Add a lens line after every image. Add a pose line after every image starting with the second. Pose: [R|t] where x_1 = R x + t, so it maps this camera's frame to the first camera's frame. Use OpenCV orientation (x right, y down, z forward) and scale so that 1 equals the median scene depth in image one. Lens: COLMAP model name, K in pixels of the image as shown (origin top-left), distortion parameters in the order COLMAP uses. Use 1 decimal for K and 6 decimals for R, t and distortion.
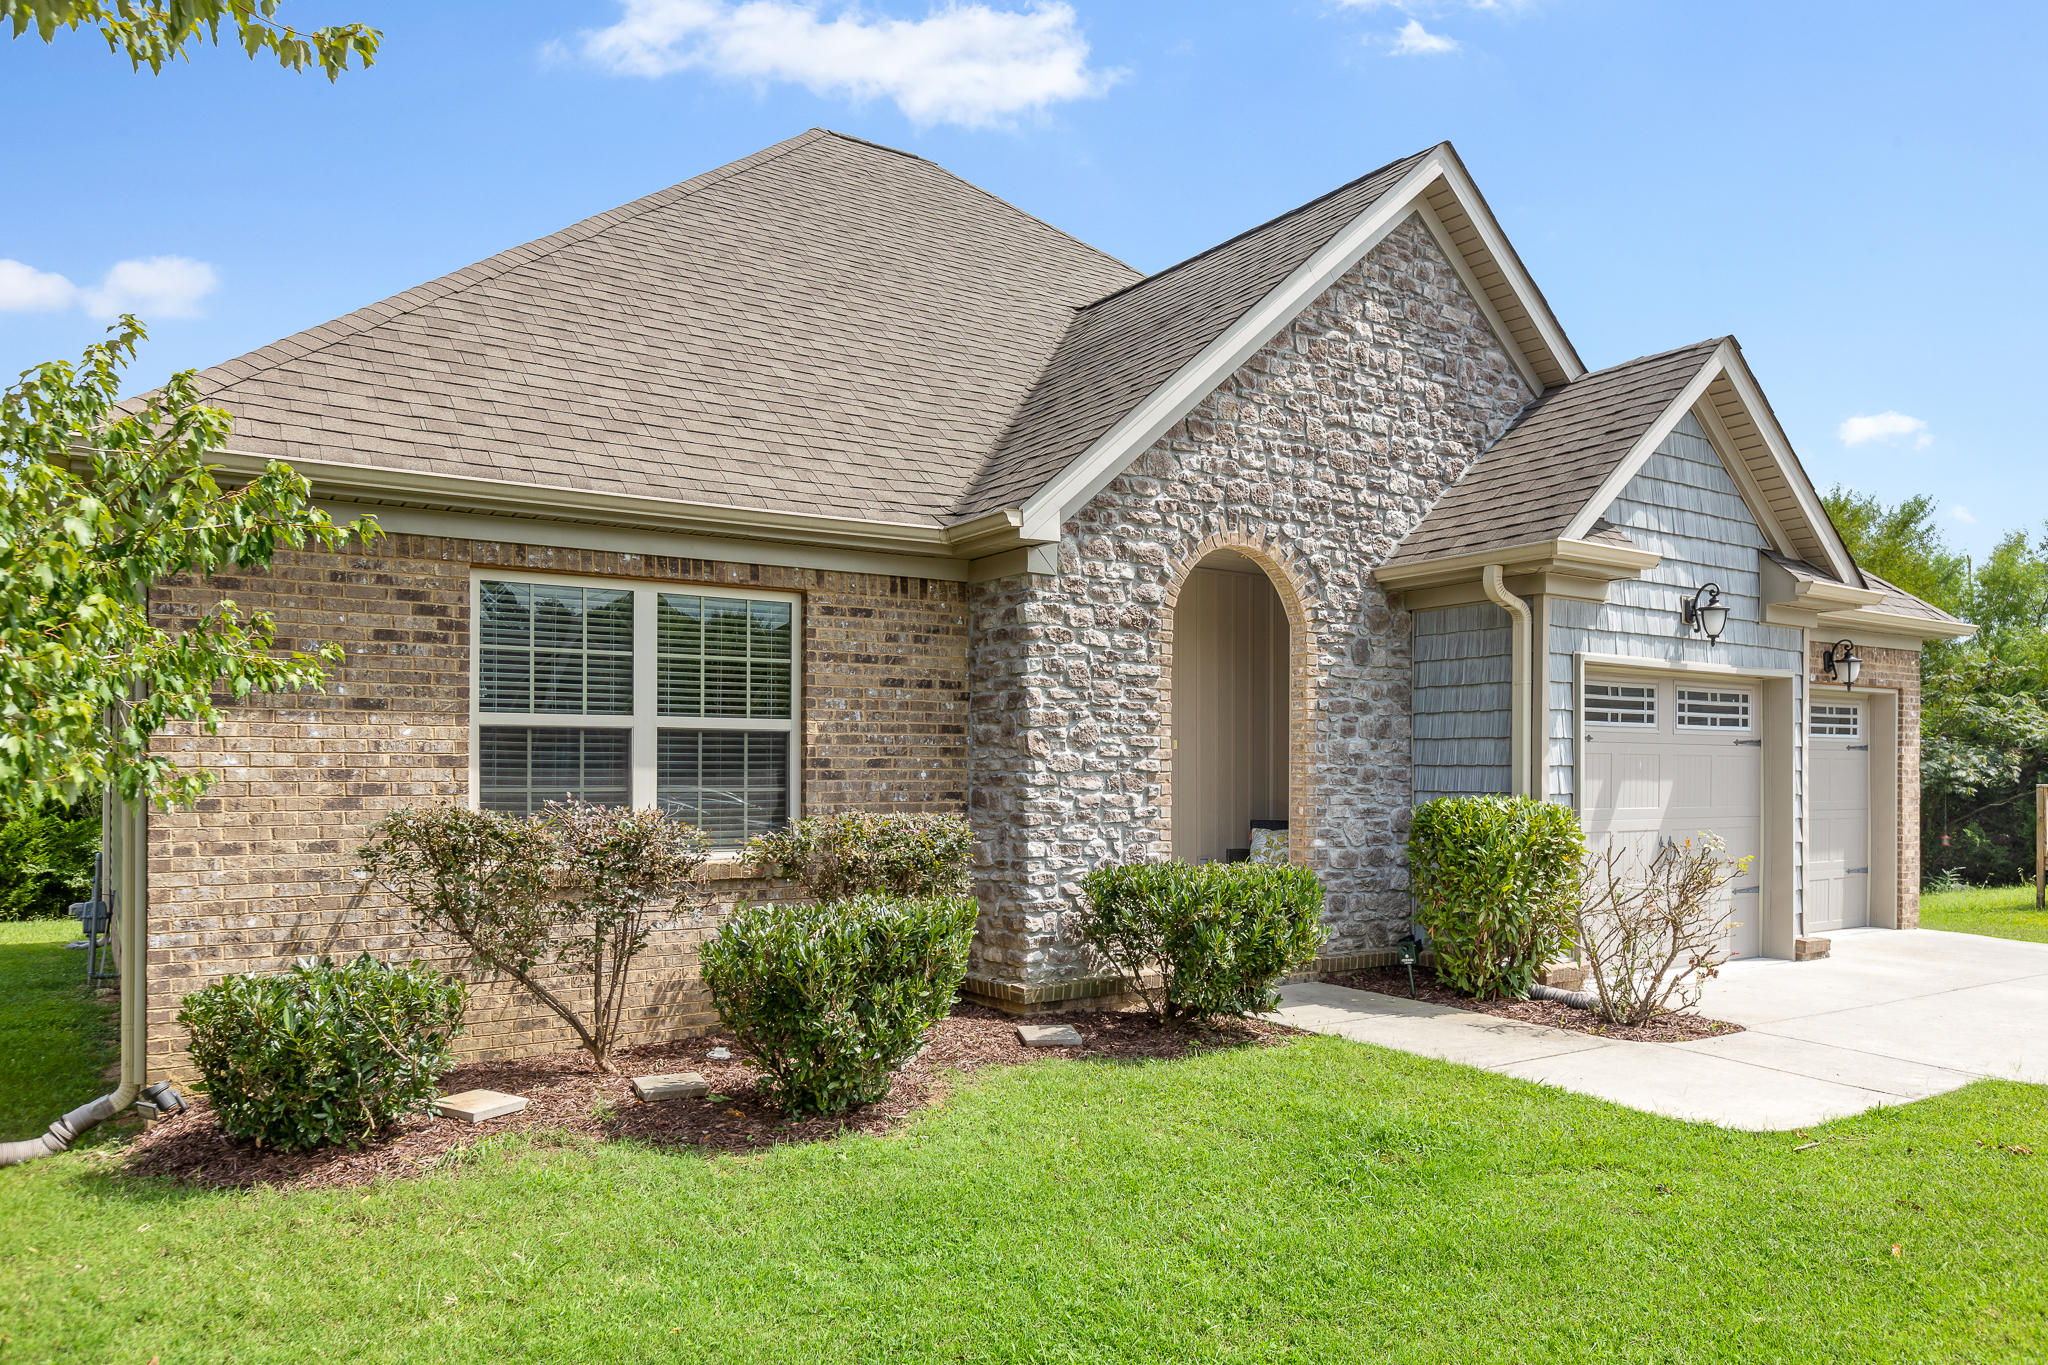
lens RADIAL K [[1411.8, 0, 1024.4], [0, 1411.8, 729.4], [0, 0, 1]] dist [0.007992, 0.000746]
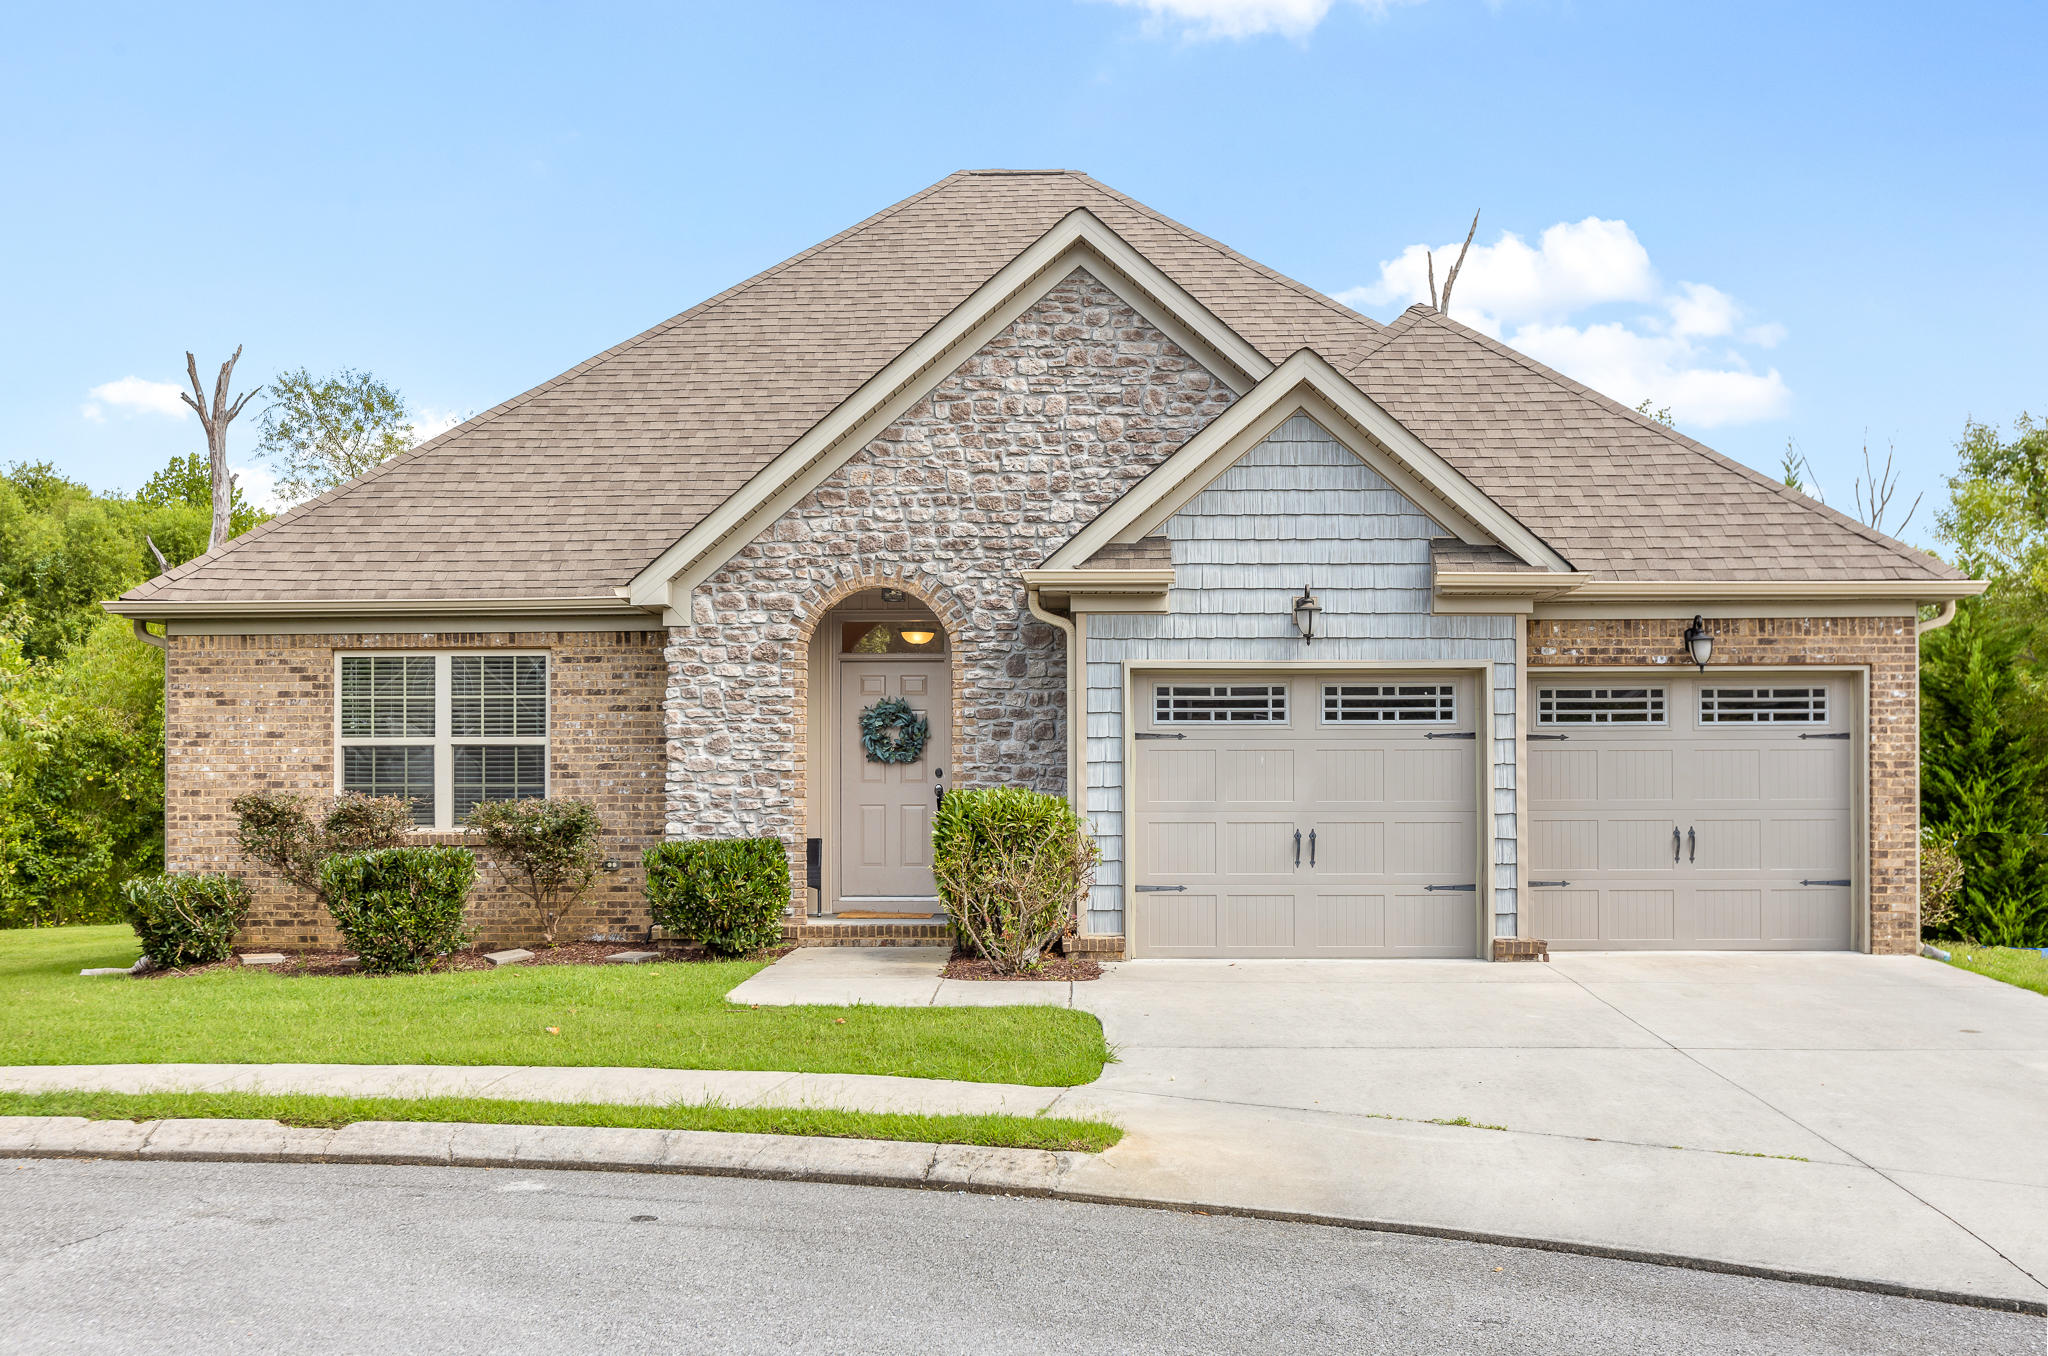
lens RADIAL K [[2047.8, 0, 1024.0], [0, 2047.8, 678.0], [0, 0, 1]] dist [-0.004149, 0.001664]
pose [[0.813026, -0.037289, -0.581032, 1.355817], [0.022067, 0.999203, -0.033249, 0.012479], [0.581809, 0.014211, 0.813202, -0.390164]]
